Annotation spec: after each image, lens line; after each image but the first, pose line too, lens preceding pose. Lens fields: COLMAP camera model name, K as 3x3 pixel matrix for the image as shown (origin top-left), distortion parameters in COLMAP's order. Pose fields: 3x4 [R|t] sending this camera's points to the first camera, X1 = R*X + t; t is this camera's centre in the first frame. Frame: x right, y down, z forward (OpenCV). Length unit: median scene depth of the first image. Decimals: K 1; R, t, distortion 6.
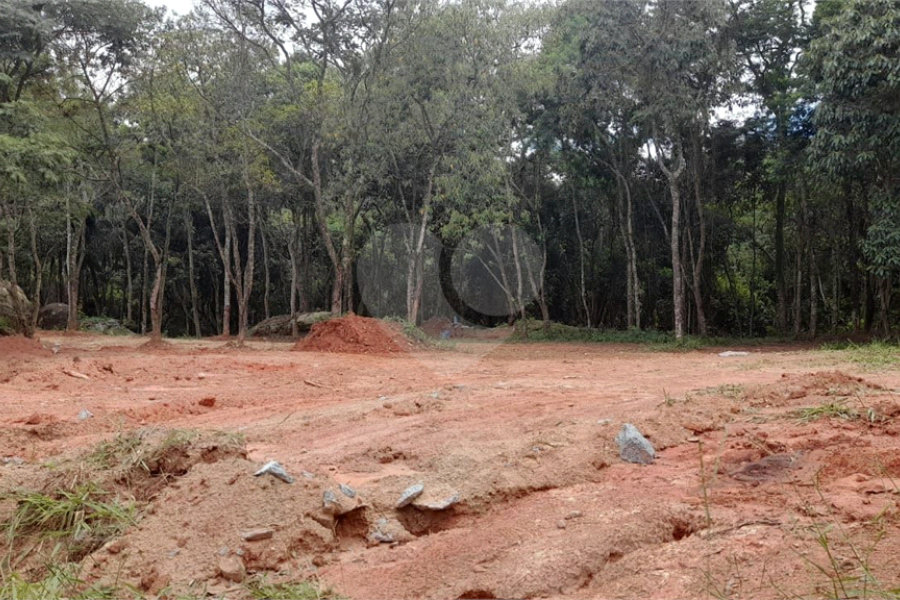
lens RADIAL K [[778.5, 0, 447.5], [0, 778.5, 312.5], [0, 0, 1]] dist [0.031023, 0.004378]
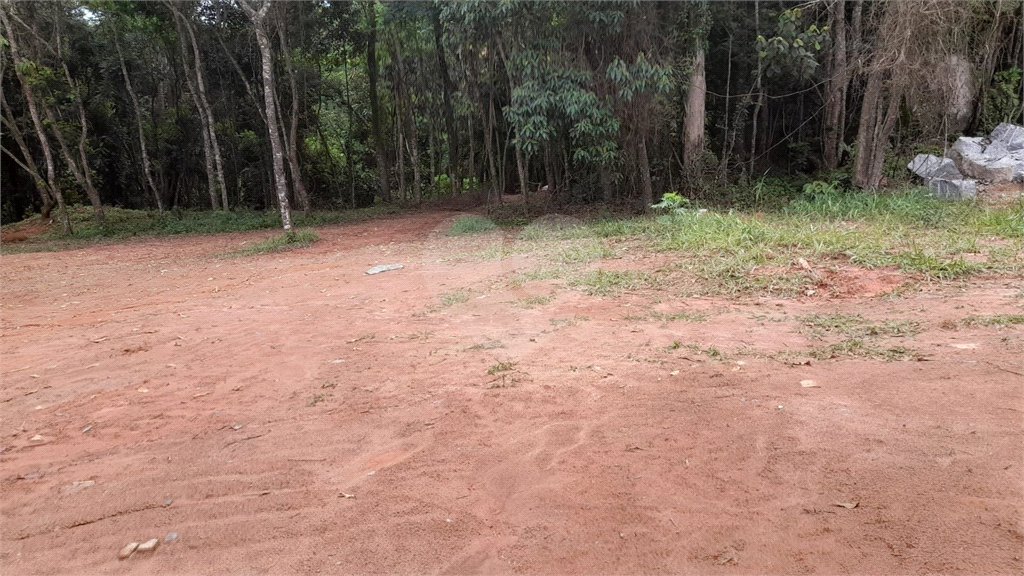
lens RADIAL K [[755.7, 0, 526.5], [0, 755.7, 273.6], [0, 0, 1]] dist [0.060141, -0.070845]
pose [[0.808664, -0.139118, 0.571585, 0.030555], [0.057594, 0.985690, 0.158424, -0.021894], [-0.585445, -0.095192, 0.805104, 0.158450]]
